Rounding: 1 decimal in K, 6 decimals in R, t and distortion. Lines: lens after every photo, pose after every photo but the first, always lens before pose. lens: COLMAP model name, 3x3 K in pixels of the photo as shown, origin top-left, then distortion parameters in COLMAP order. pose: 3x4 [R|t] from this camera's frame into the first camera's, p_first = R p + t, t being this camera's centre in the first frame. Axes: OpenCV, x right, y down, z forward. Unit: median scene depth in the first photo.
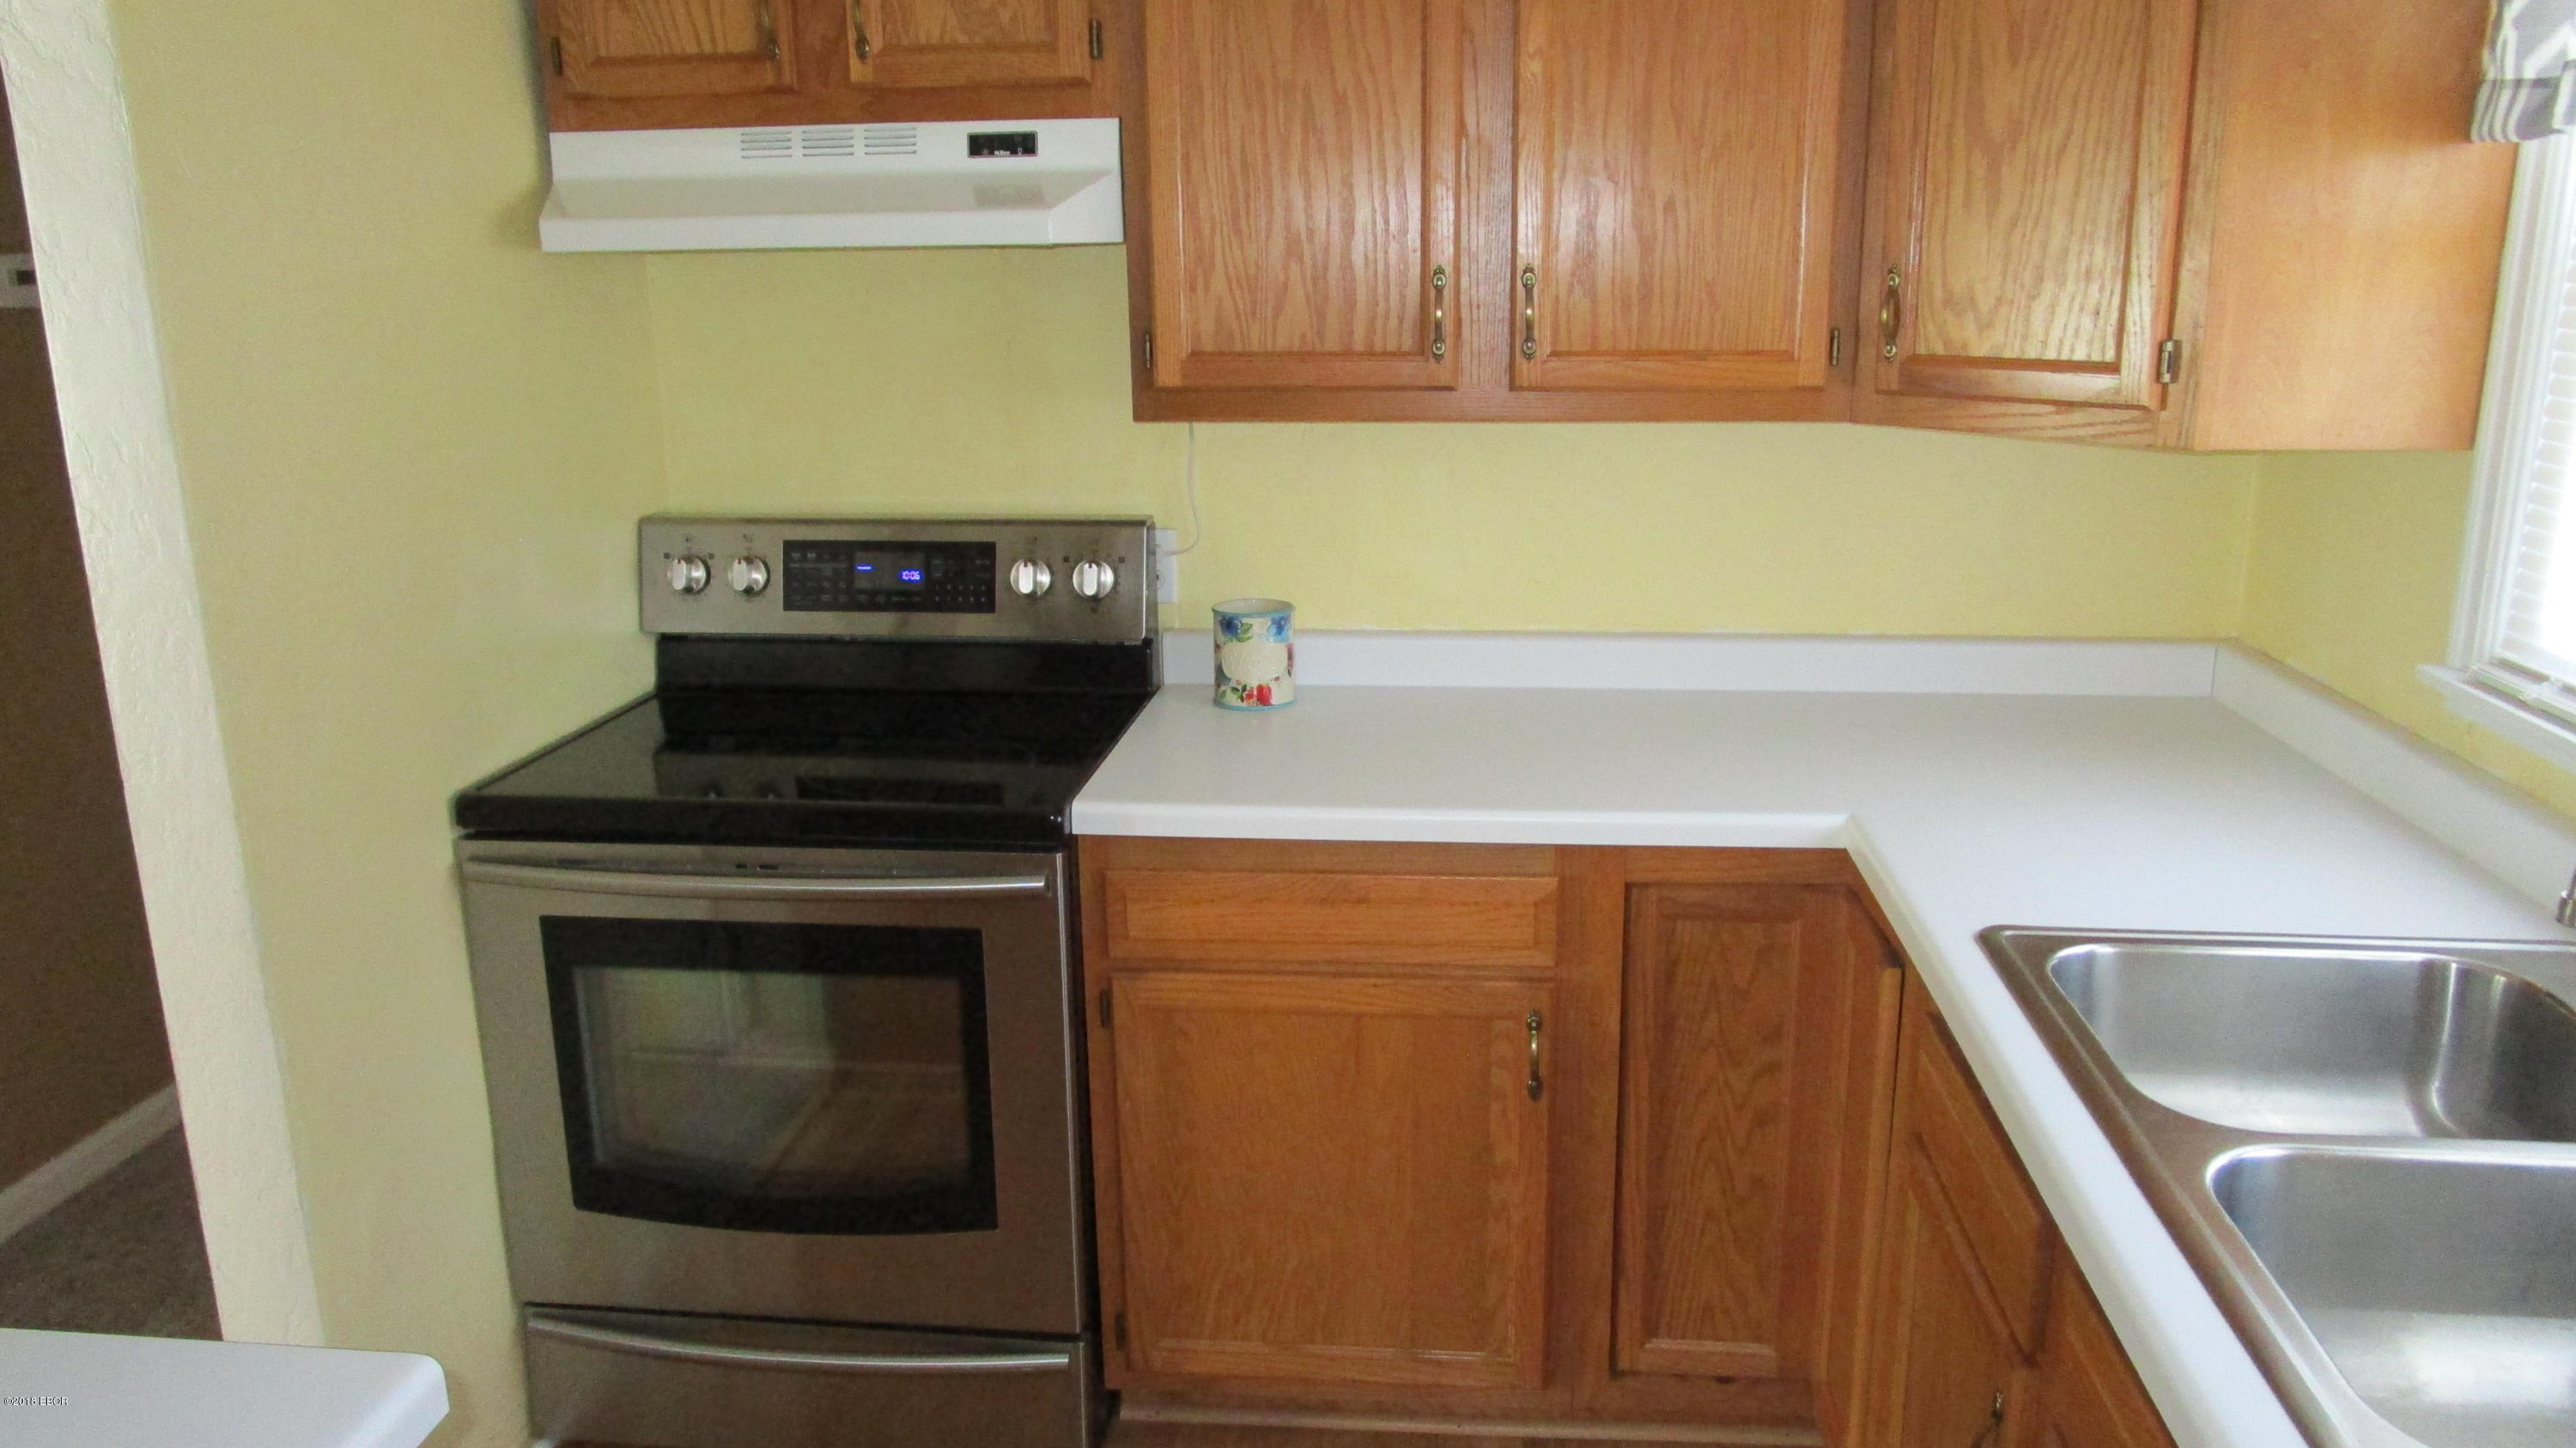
lens RADIAL K [[1957.9, 0, 1293.3], [0, 1957.9, 734.3], [0, 0, 1]] dist [-0.047919, -0.001159]
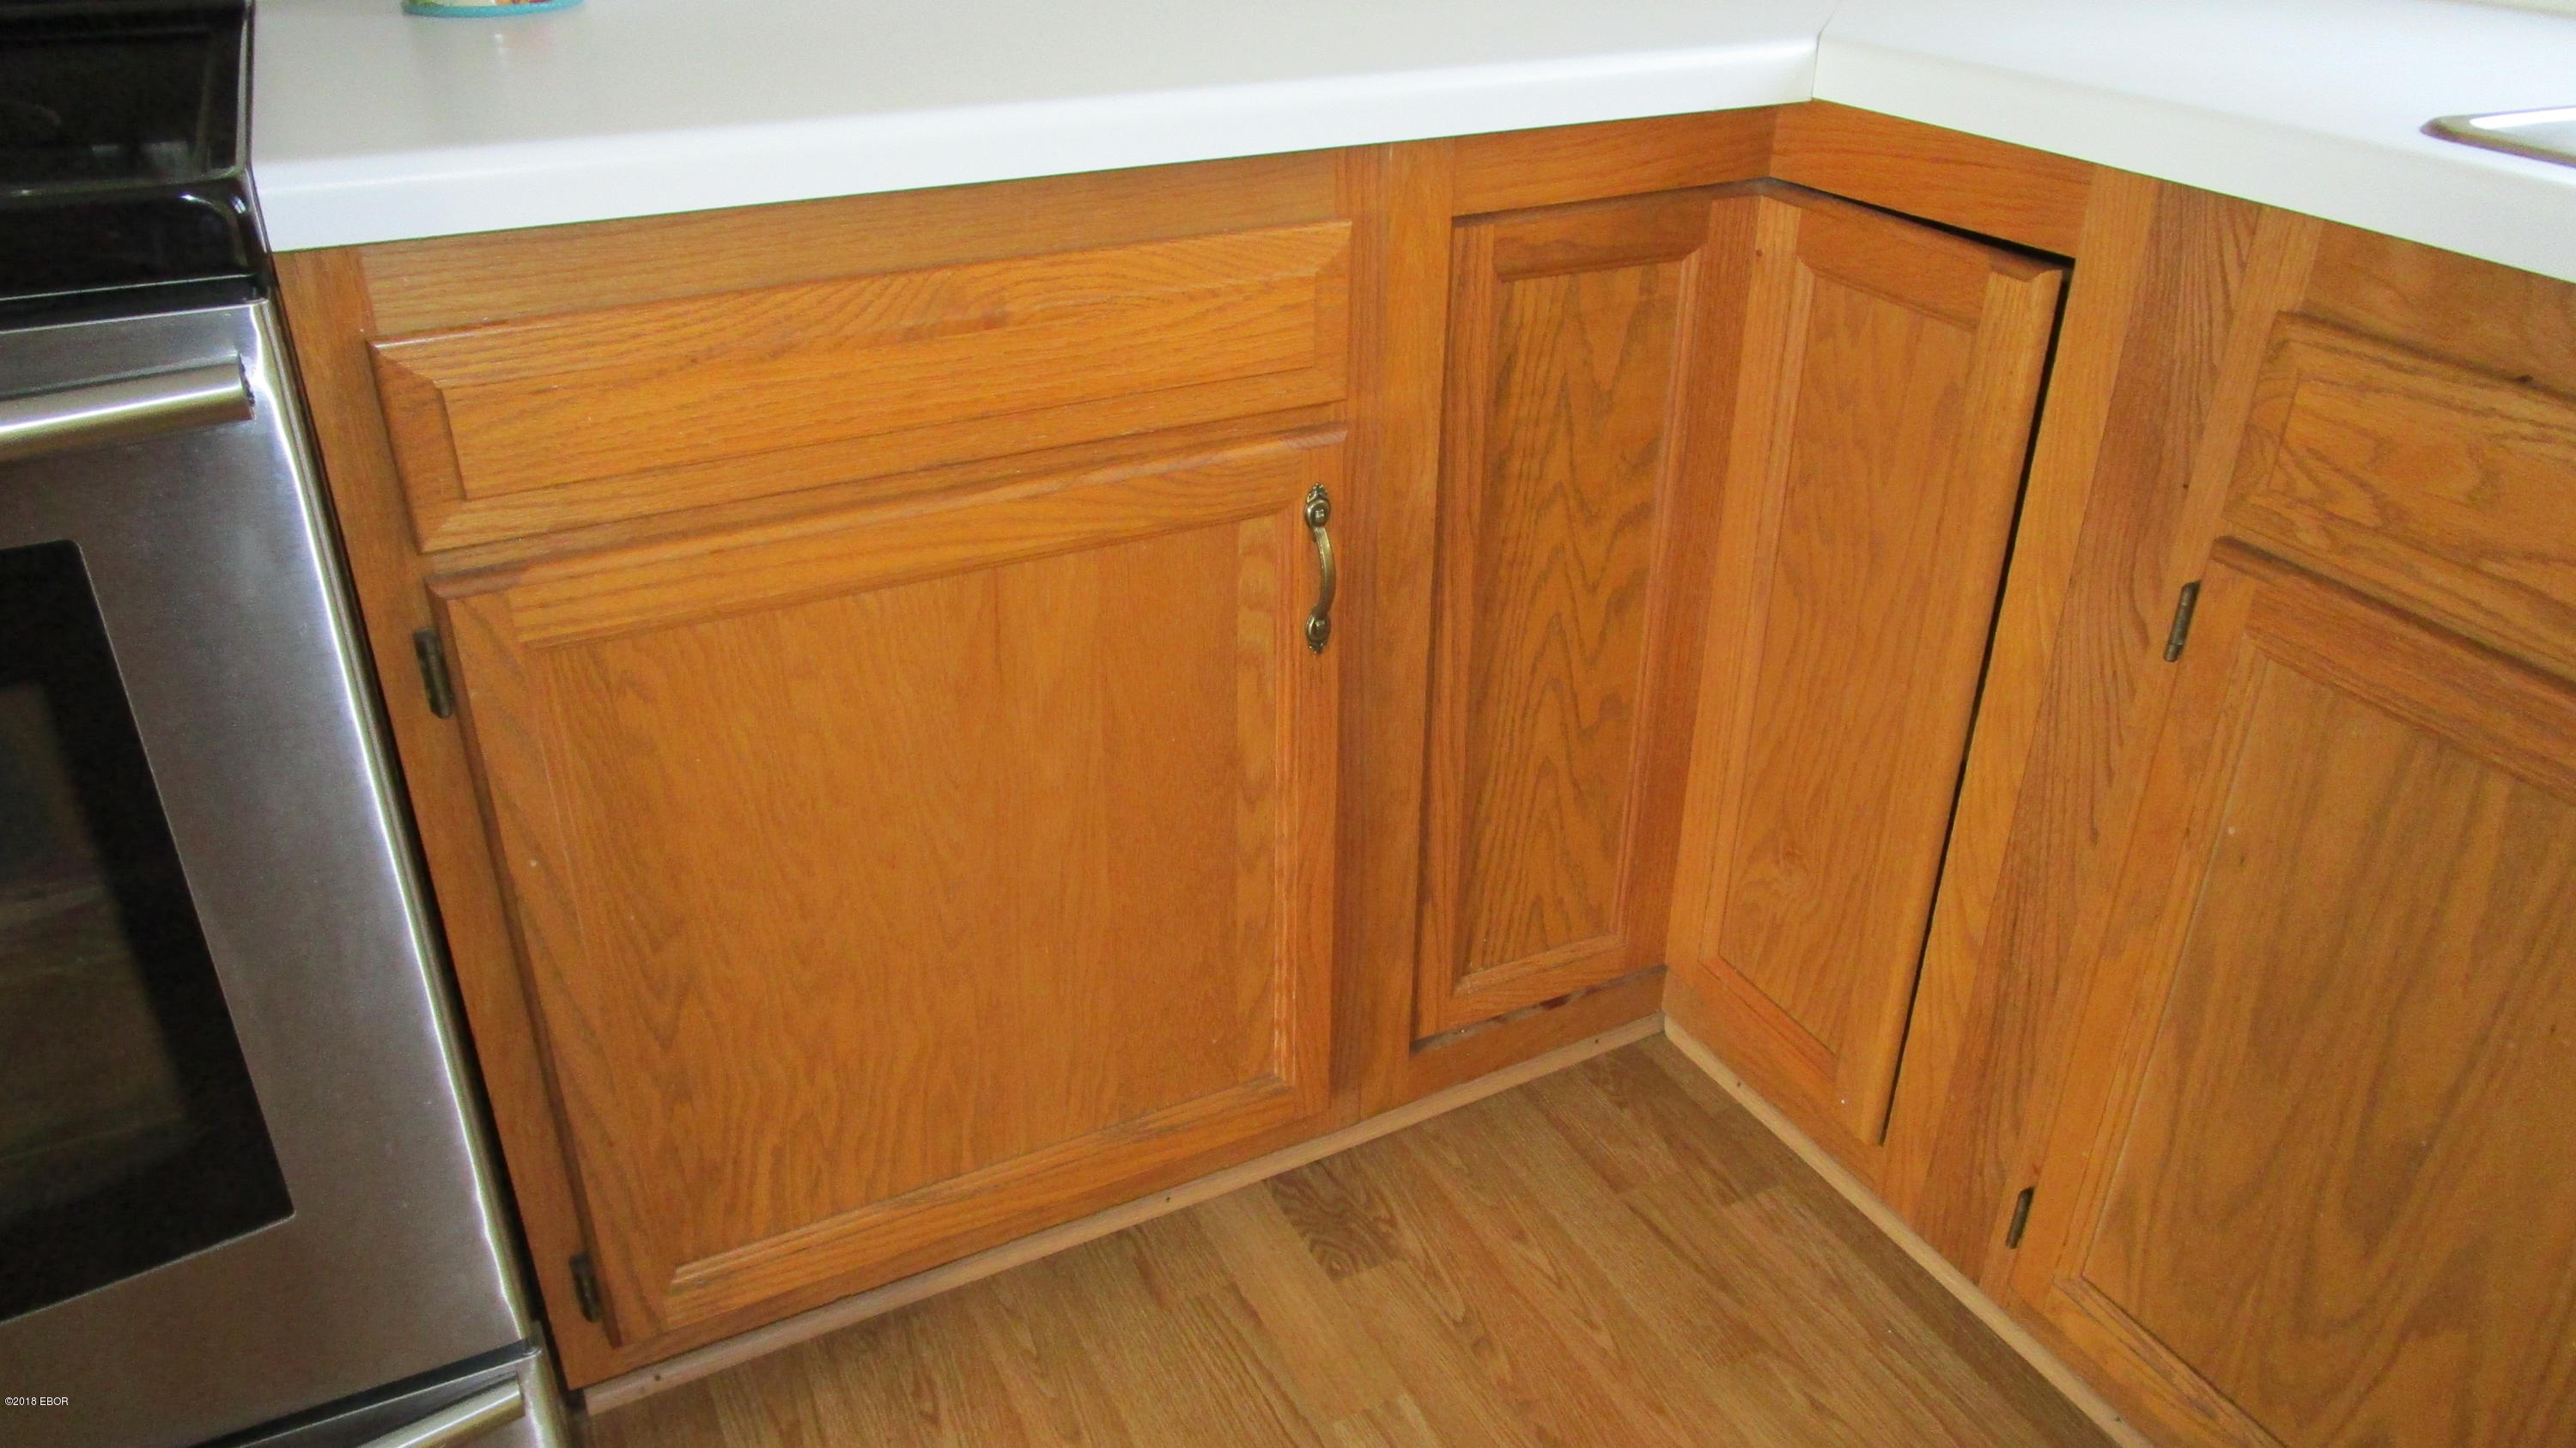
lens RADIAL K [[1837.1, 0, 1297.3], [0, 1837.1, 728.9], [0, 0, 1]] dist [-0.029794, 0.007637]
pose [[0.834272, -0.245185, 0.493836, -0.140485], [0.119231, 0.954716, 0.272584, 0.065233], [-0.538306, -0.168528, 0.825727, 0.564776]]
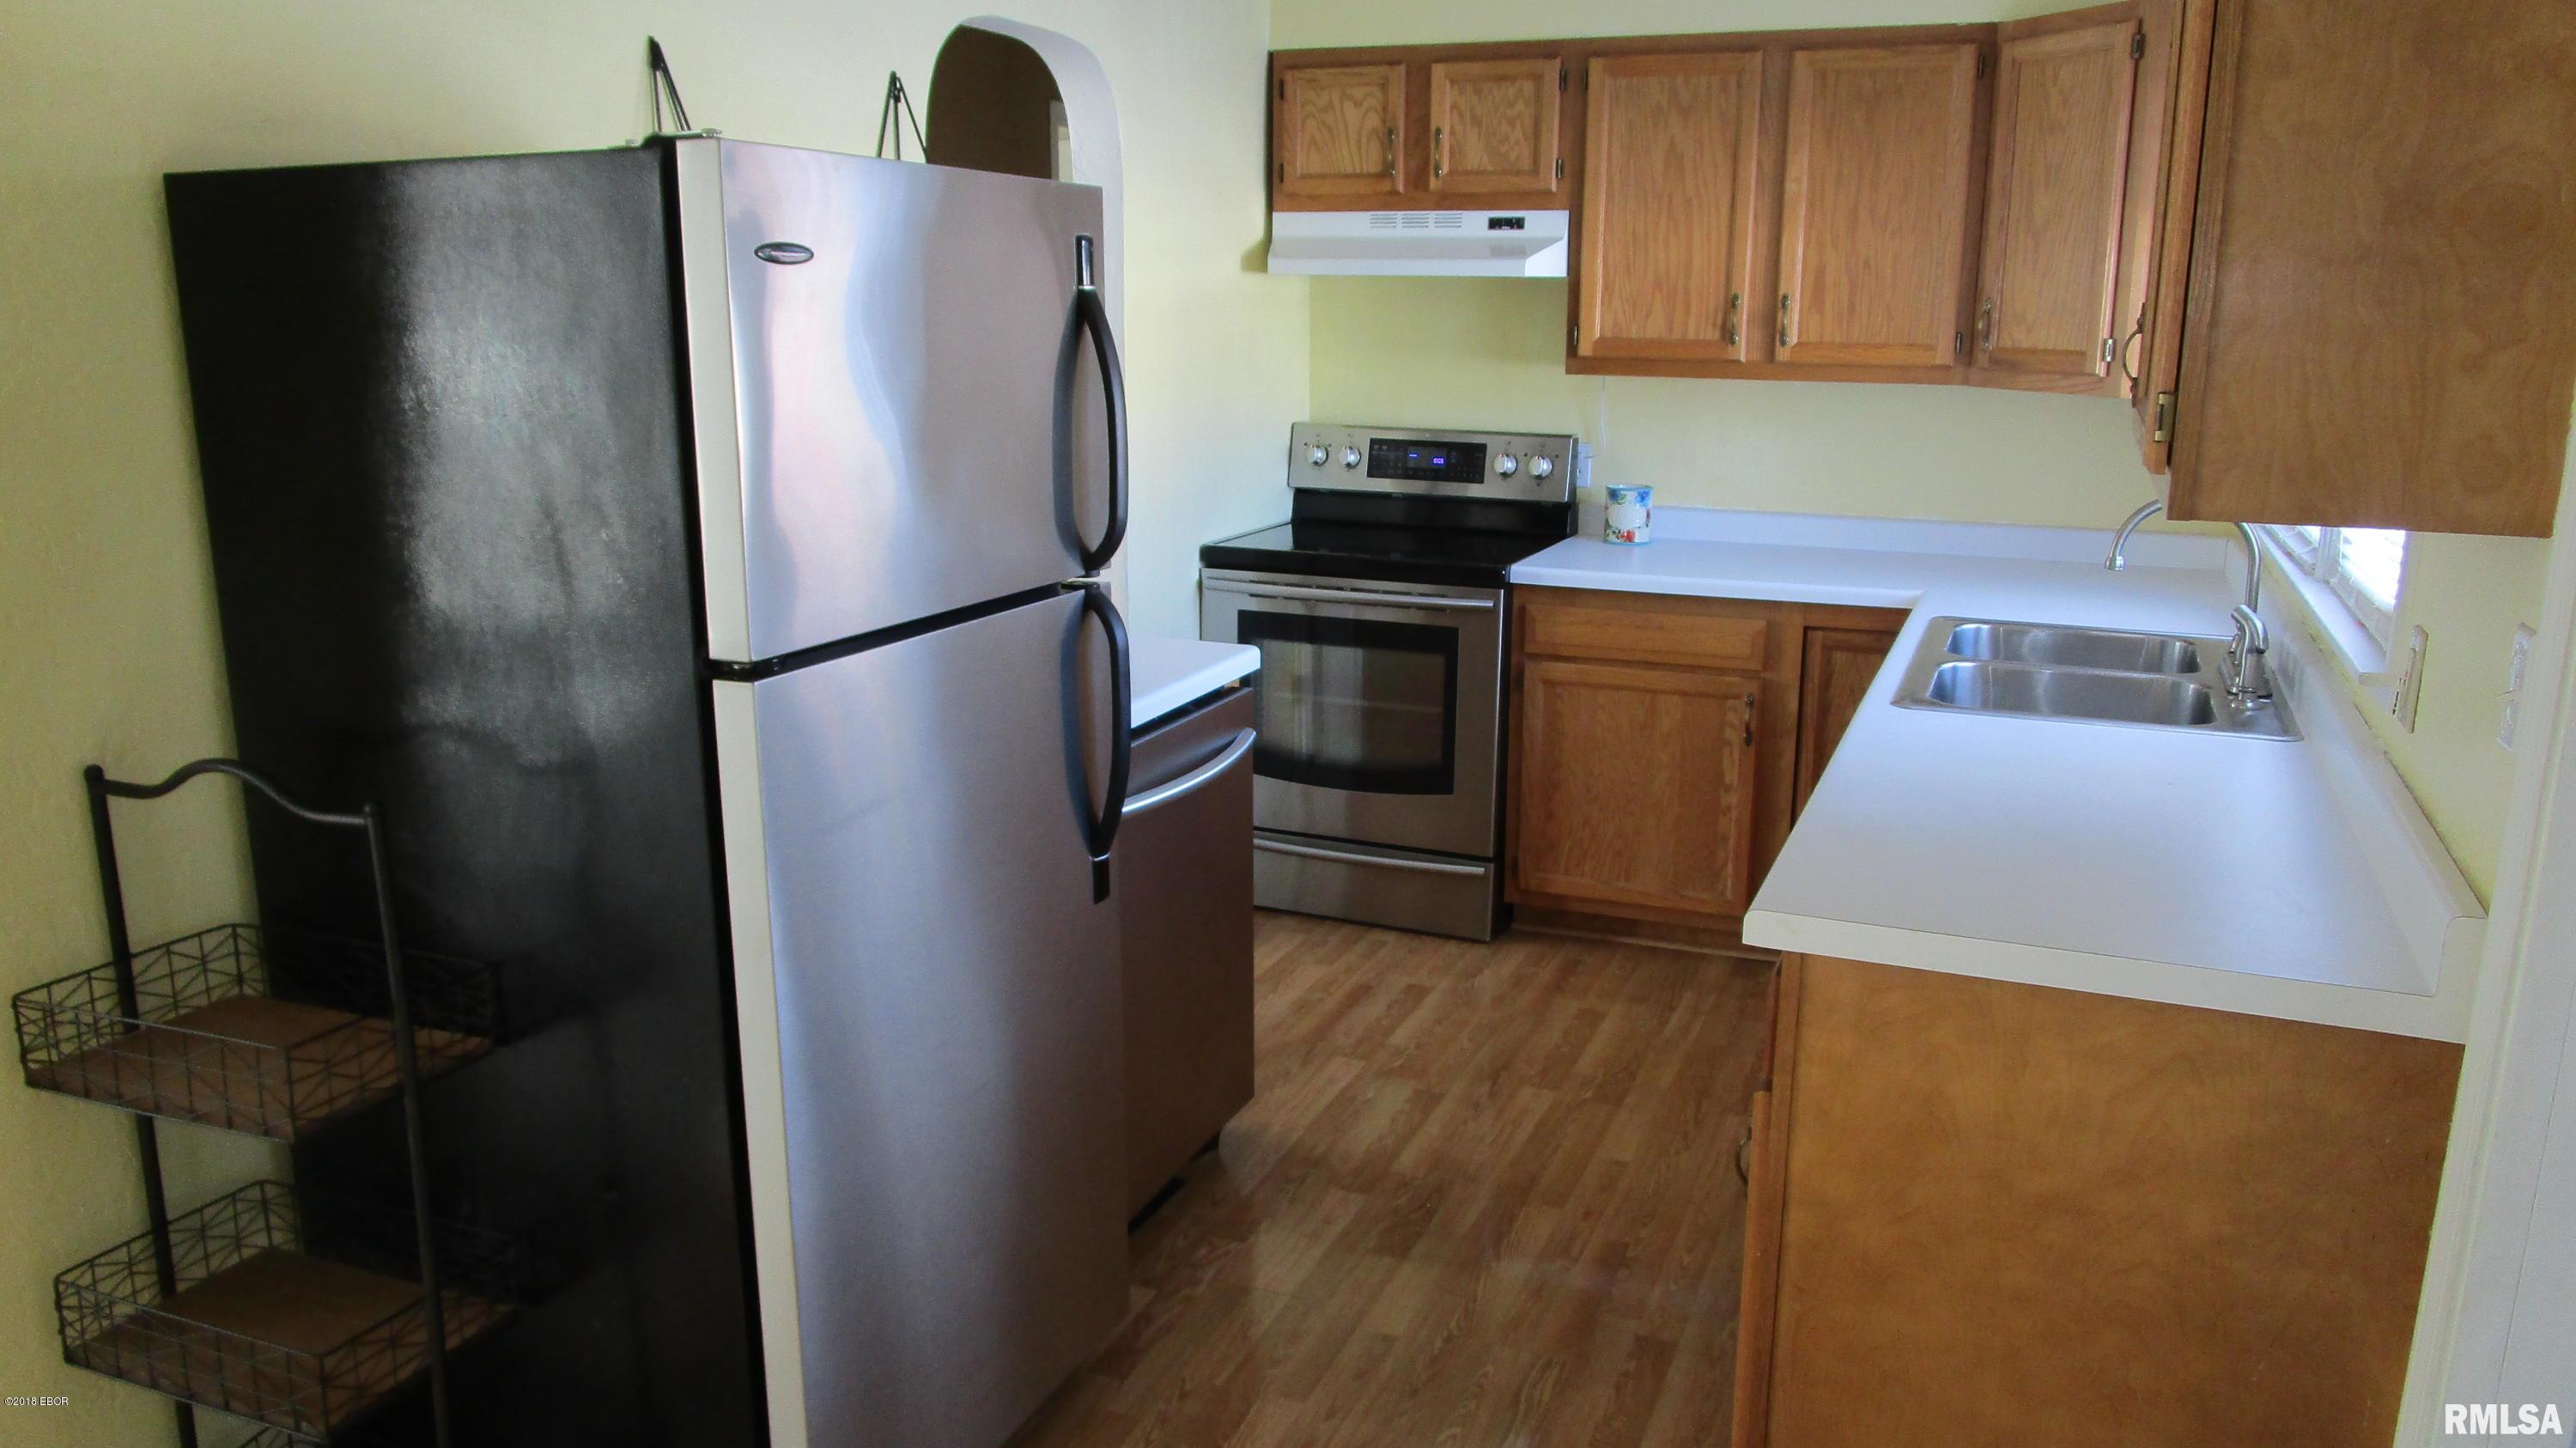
lens RADIAL K [[1837.1, 0, 1282.8], [0, 1837.1, 720.2], [0, 0, 1]] dist [-0.029794, 0.007637]
pose [[0.960227, 0.084579, -0.266103, 0.158356], [-0.089903, 0.995919, -0.007867, 0.213137], [0.264352, 0.031477, 0.963912, -0.764959]]
